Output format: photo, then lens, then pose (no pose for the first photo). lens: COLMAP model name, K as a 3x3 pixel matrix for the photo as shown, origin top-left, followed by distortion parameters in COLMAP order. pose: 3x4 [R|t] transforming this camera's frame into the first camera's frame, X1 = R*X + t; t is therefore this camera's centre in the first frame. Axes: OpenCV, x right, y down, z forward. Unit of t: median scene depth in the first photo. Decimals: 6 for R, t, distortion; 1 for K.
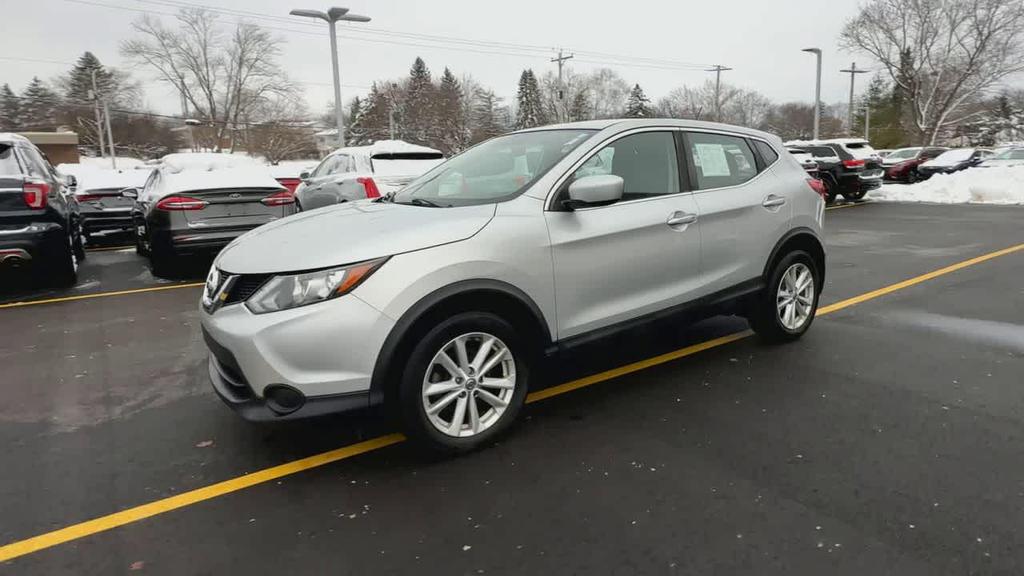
lens RADIAL K [[619.1, 0, 546.5], [0, 619.1, 239.1], [0, 0, 1]] dist [-0.004939, -0.000413]
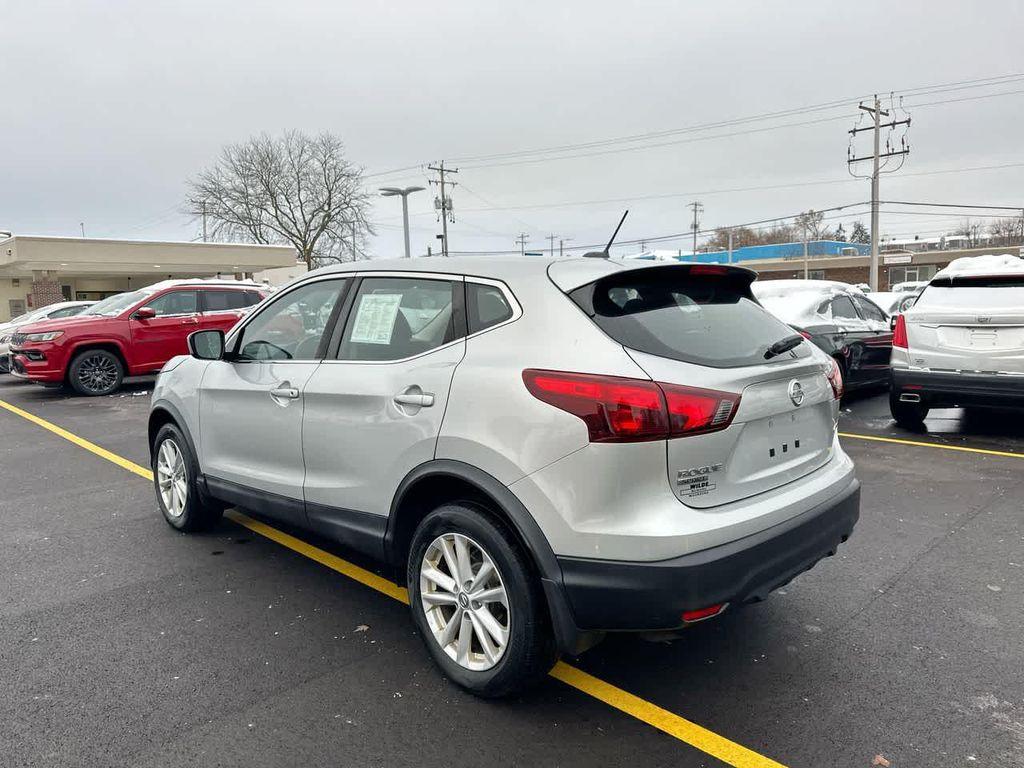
lens RADIAL K [[742.1, 0, 532.9], [0, 742.1, 382.3], [0, 0, 1]] dist [0.001126, -0.001366]
pose [[0.113041, 0.128973, -0.985184, 0.350334], [-0.102510, 0.987762, 0.117548, -0.055520], [0.988288, 0.087704, 0.124879, 0.347237]]
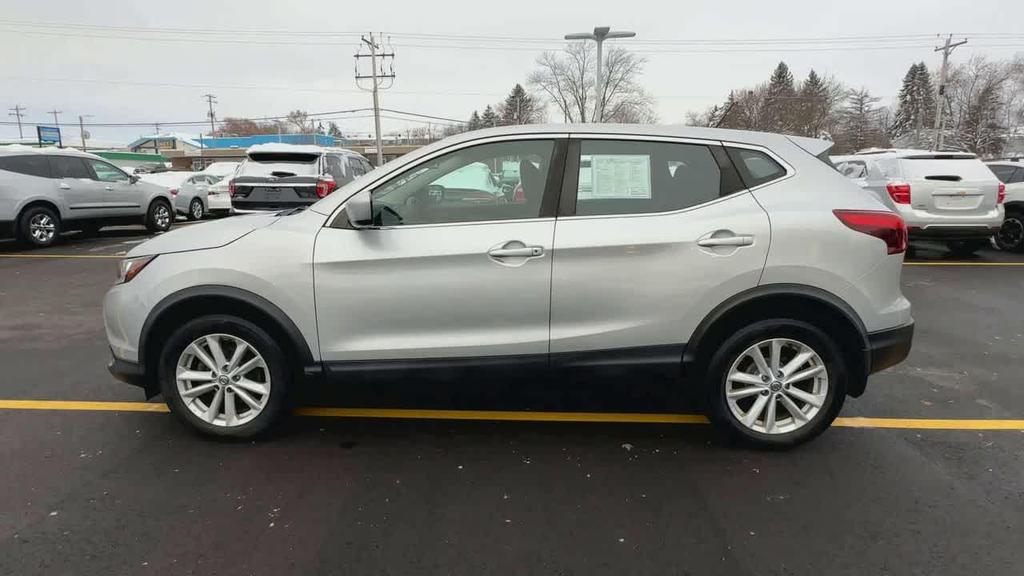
lens RADIAL K [[538.5, 0, 509.5], [0, 538.5, 273.1], [0, 0, 1]] dist [-0.002839, -0.000033]
pose [[0.768678, 0.134451, -0.625346, 0.190231], [-0.088635, 0.990616, 0.104035, -0.022147], [0.633466, -0.024542, 0.773382, 0.133737]]
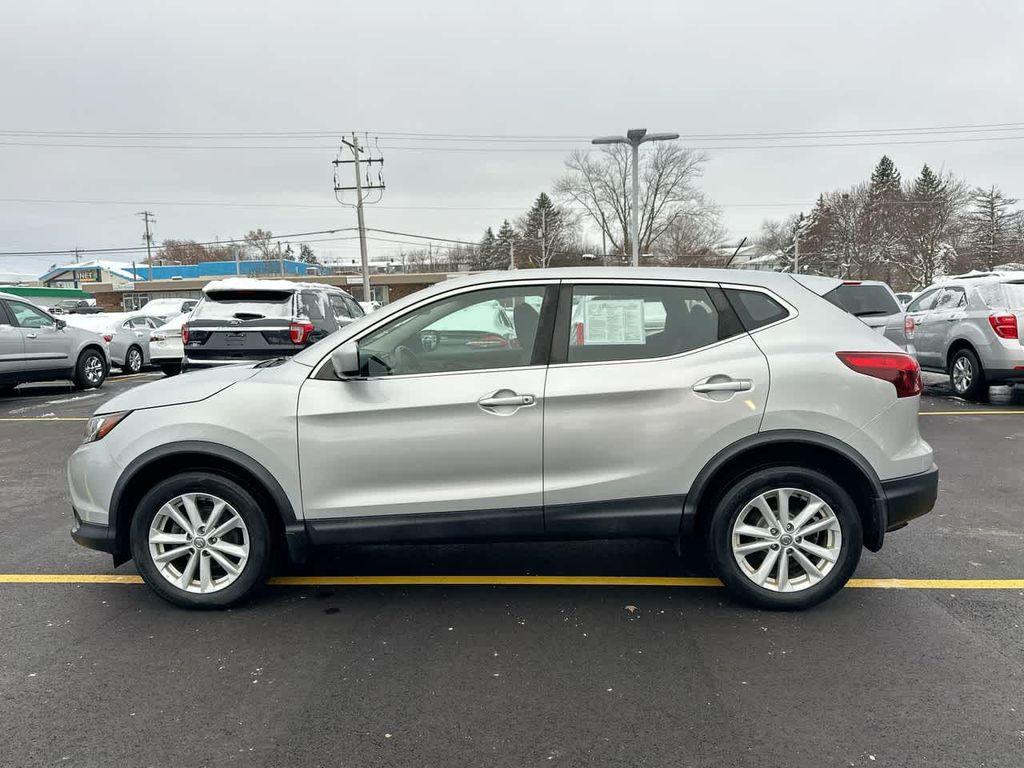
lens RADIAL K [[707.6, 0, 528.3], [0, 707.6, 393.0], [0, 0, 1]] dist [0.120281, -0.187752]
pose [[0.761897, 0.083642, -0.642274, 0.237319], [-0.071997, 0.996418, 0.044355, -0.024215], [0.643684, 0.012448, 0.765190, 0.098146]]
